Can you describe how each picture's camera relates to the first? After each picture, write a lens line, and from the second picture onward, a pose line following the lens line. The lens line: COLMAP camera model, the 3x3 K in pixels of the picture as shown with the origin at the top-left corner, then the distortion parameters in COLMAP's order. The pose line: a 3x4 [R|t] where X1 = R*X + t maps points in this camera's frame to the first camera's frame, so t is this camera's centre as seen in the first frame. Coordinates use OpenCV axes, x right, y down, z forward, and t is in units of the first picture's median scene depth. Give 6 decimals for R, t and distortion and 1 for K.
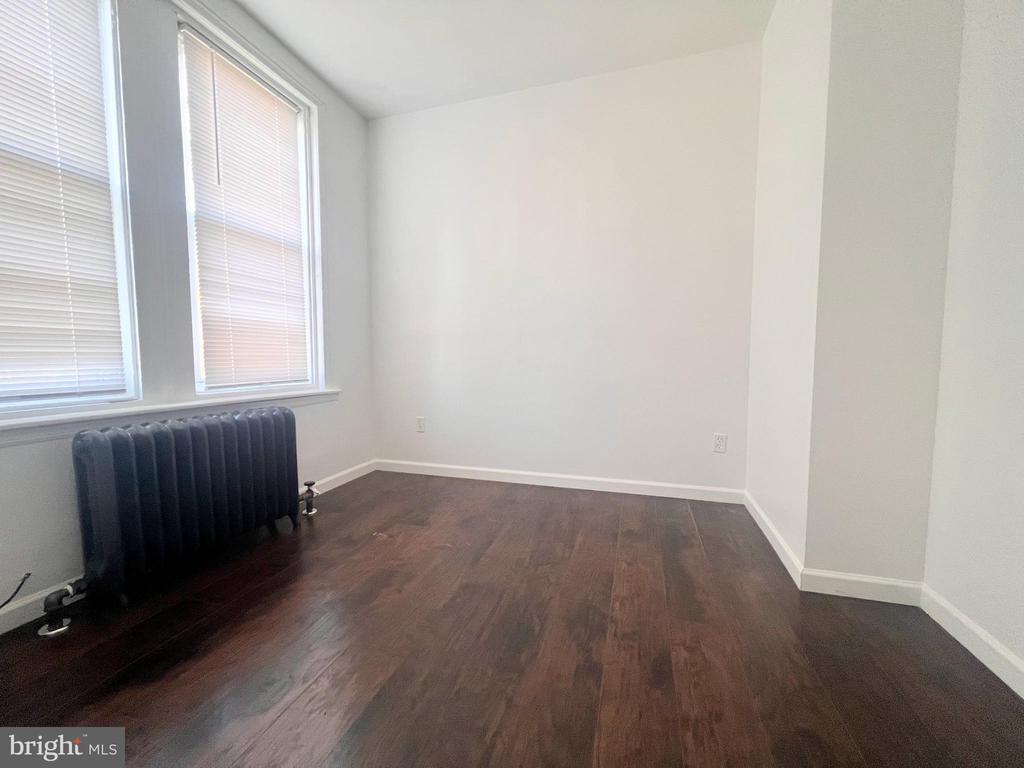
lens RADIAL K [[408.7, 0, 510.6], [0, 408.7, 382.1], [0, 0, 1]] dist [0.019470, 0.000388]
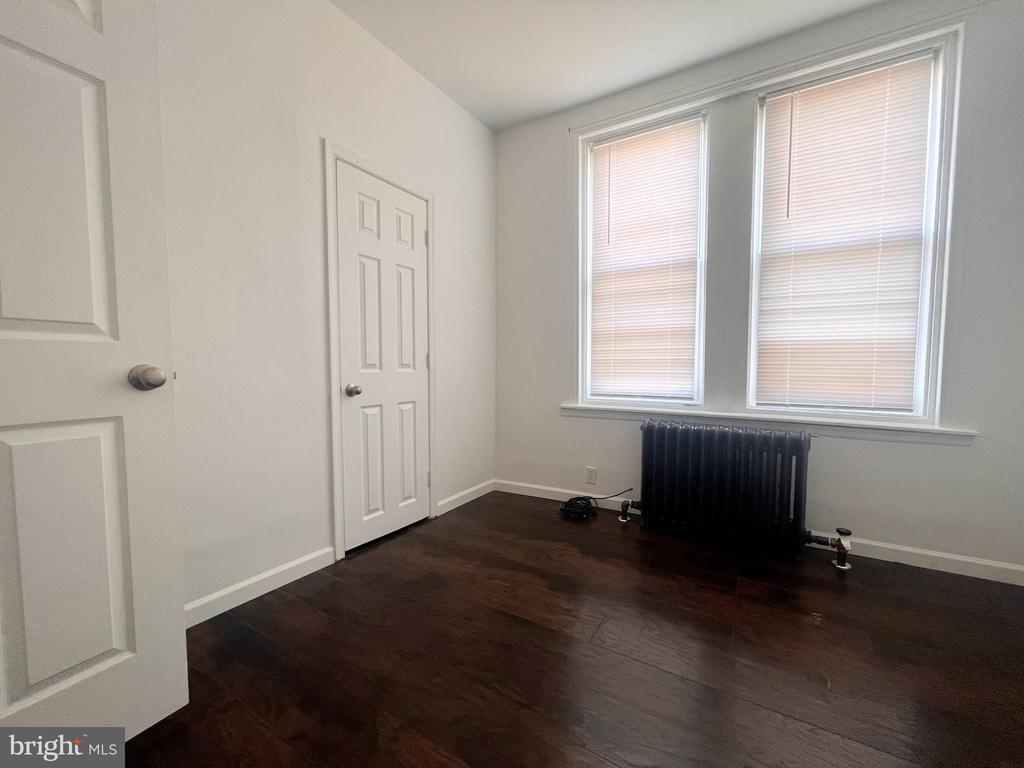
lens RADIAL K [[415.4, 0, 511.0], [0, 415.4, 385.1], [0, 0, 1]] dist [-0.017589, 0.000255]
pose [[-0.230253, 0.069945, -0.970614, 0.564926], [-0.055500, 0.994846, 0.084858, -0.103666], [0.971547, 0.073408, -0.225184, 0.630158]]
